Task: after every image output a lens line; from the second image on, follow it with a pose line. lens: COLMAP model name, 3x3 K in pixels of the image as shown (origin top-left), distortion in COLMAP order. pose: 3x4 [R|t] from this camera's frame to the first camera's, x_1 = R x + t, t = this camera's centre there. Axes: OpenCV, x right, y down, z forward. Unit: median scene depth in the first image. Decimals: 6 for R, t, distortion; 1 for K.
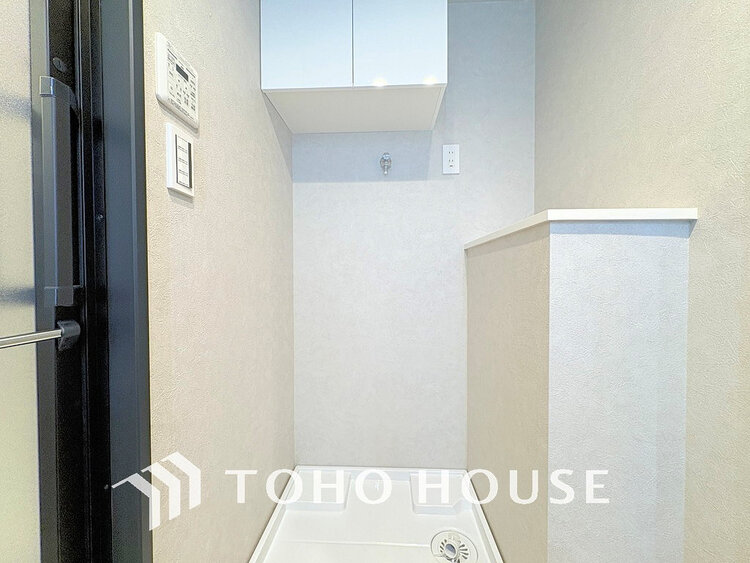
lens RADIAL K [[299.6, 0, 374.0], [0, 299.6, 282.8], [0, 0, 1]] dist [0.001068, -0.000547]
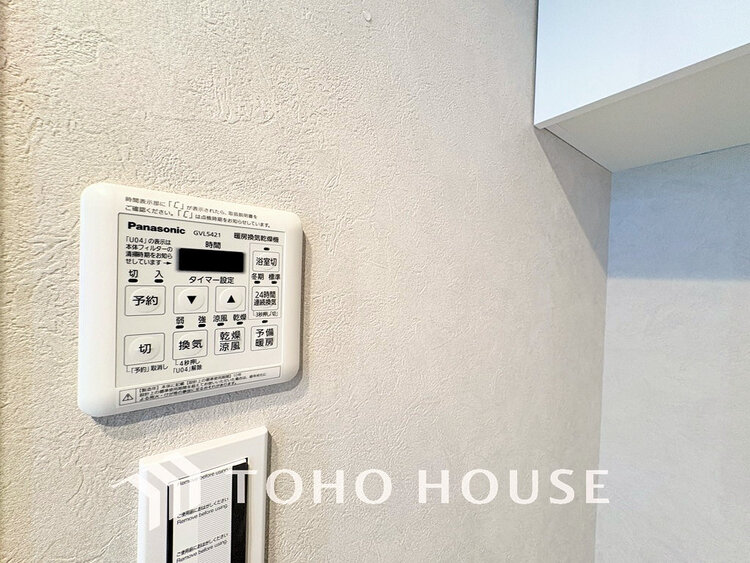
lens RADIAL K [[299.6, 0, 371.5], [0, 299.6, 281.2], [0, 0, 1]] dist [0.001068, -0.000547]
pose [[0.626551, 0.035890, -0.778553, -0.287582], [-0.048920, 0.998780, 0.006673, -0.651155], [0.777843, 0.033906, 0.627543, 0.884125]]
